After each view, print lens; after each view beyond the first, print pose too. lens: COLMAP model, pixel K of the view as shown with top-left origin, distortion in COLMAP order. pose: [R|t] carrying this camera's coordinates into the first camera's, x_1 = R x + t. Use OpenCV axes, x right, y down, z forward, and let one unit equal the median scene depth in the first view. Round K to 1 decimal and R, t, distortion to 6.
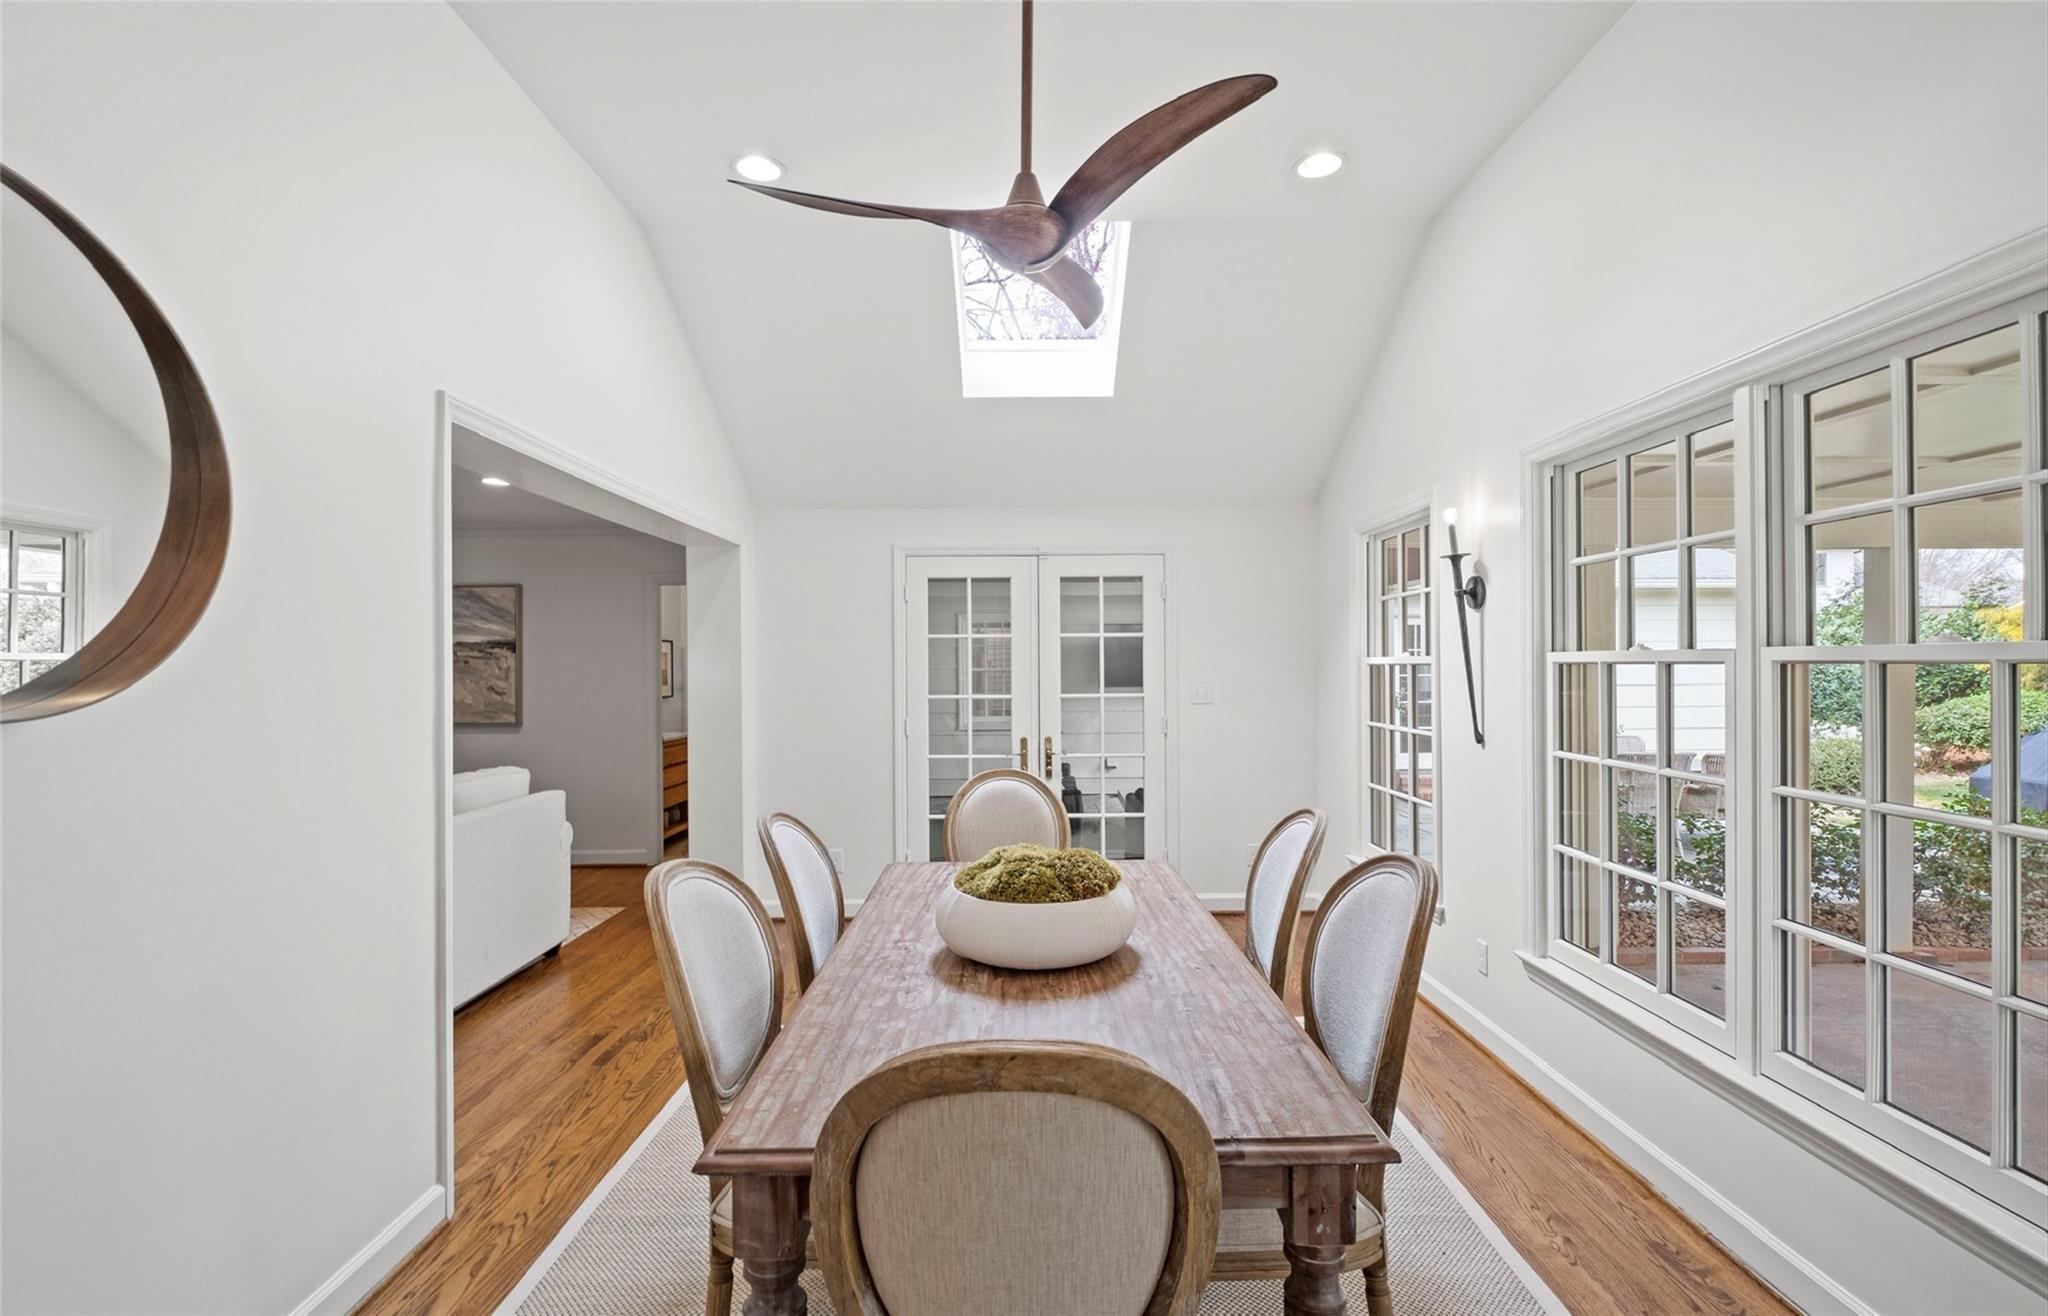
lens RADIAL K [[892.4, 0, 1029.8], [0, 892.4, 664.2], [0, 0, 1]] dist [0.007481, -0.006972]
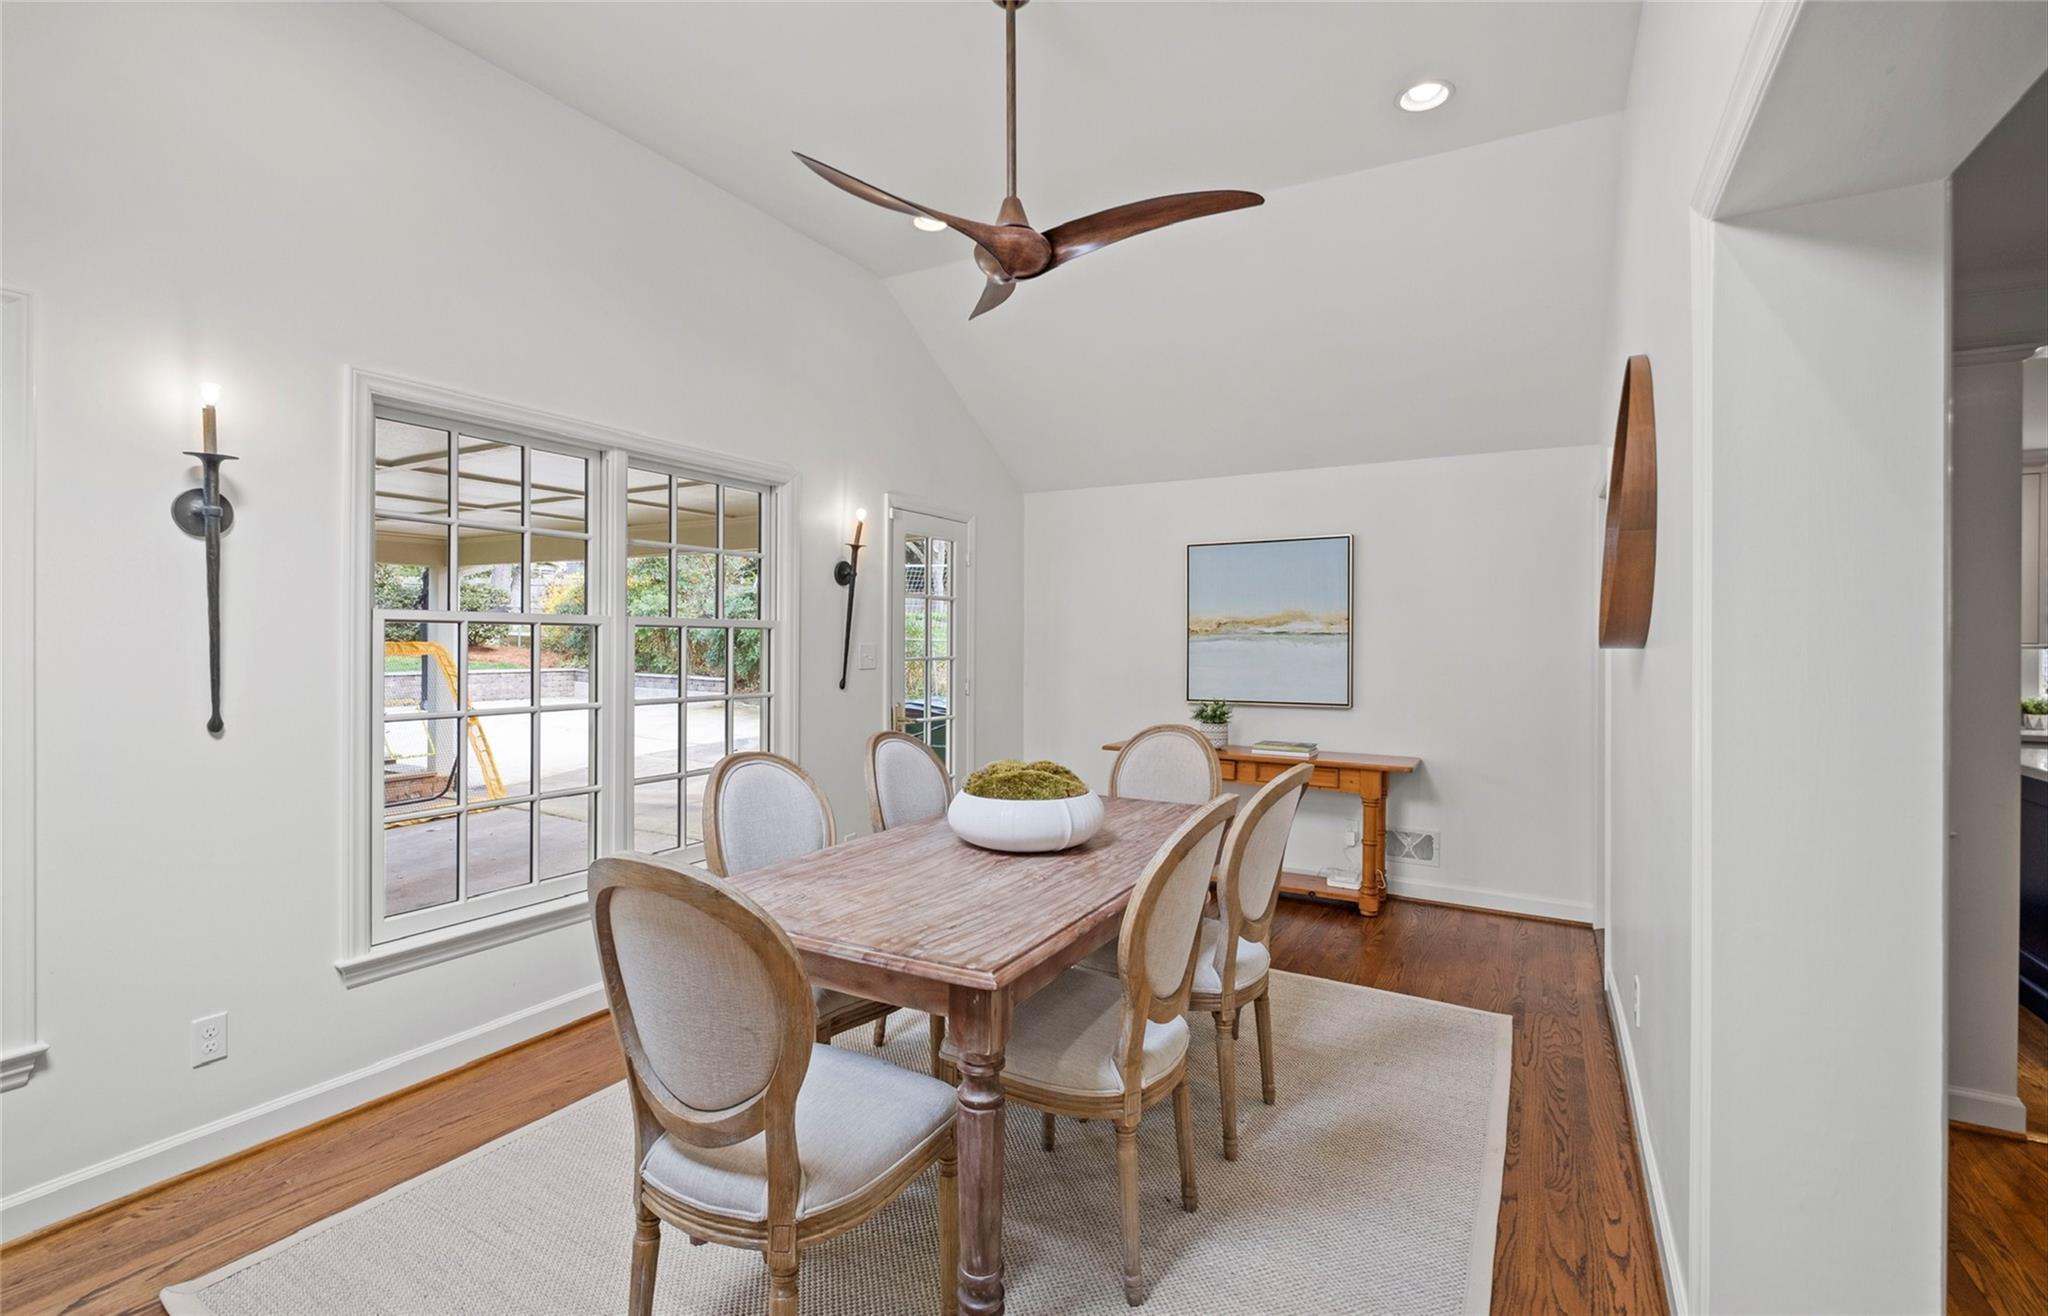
lens RADIAL K [[892.4, 0, 1029.8], [0, 892.4, 664.2], [0, 0, 1]] dist [0.007481, -0.006972]
pose [[-0.868482, -0.012903, 0.495552, -0.408662], [0.002231, 0.999549, 0.029937, 0.016247], [-0.495715, 0.027105, -0.868062, 1.356582]]
